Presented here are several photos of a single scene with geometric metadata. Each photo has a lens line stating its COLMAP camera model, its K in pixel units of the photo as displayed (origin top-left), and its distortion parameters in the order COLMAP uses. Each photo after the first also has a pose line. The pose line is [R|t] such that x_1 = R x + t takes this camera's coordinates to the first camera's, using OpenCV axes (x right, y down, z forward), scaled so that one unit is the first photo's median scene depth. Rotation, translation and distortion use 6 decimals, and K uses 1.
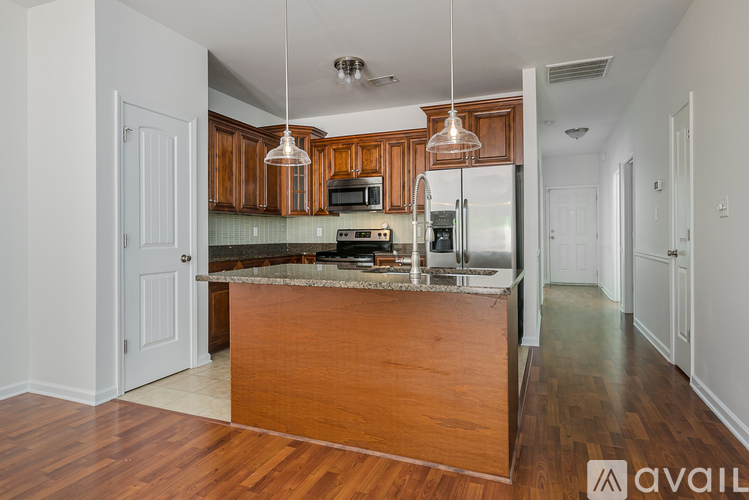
lens RADIAL K [[422.7, 0, 371.5], [0, 422.7, 238.6], [0, 0, 1]] dist [-0.009398, -0.000872]
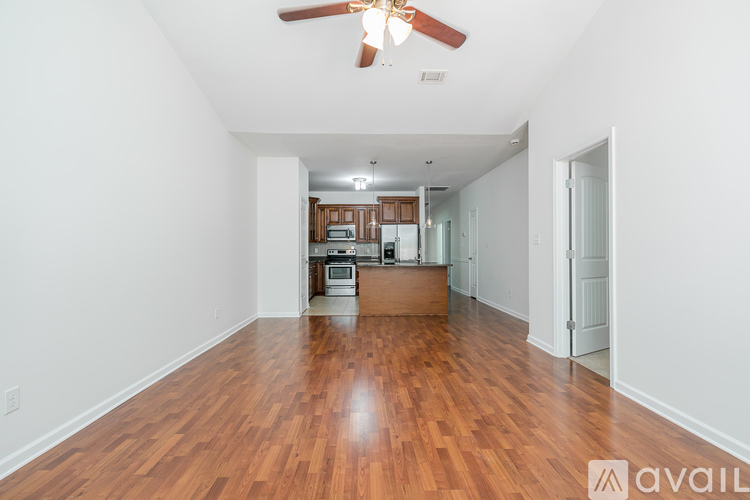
lens RADIAL K [[351.0, 0, 375.2], [0, 351.0, 250.2], [0, 0, 1]] dist [-0.000677, 0.000101]
pose [[0.903950, 0.004601, 0.427614, -0.740165], [0.002693, 0.999861, -0.016452, 0.012538], [-0.427630, 0.016023, 0.903812, -0.741579]]
